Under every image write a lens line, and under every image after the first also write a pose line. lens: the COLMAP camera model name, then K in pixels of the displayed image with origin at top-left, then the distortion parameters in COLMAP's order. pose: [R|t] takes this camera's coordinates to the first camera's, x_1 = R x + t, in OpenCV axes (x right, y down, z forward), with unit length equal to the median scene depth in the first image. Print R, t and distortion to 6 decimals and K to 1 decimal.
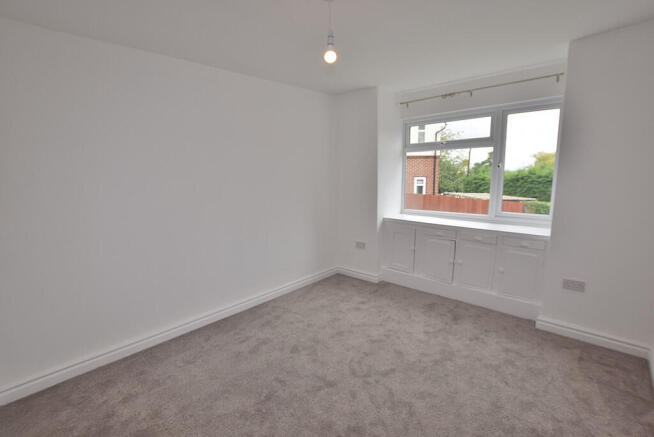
lens RADIAL K [[289.9, 0, 324.4], [0, 289.9, 218.3], [0, 0, 1]] dist [0.000271, 0.000112]
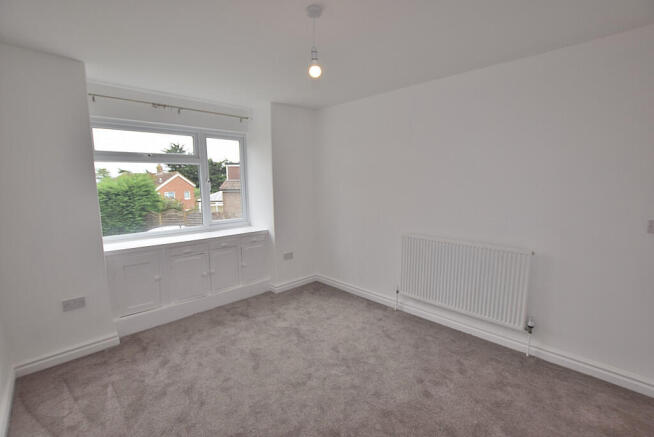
lens RADIAL K [[289.9, 0, 324.4], [0, 289.9, 218.3], [0, 0, 1]] dist [0.000271, 0.000112]
pose [[0.087894, -0.109520, 0.990091, -0.547678], [0.169960, 0.981012, 0.093427, -0.070847], [-0.981523, 0.160064, 0.104839, 0.485635]]
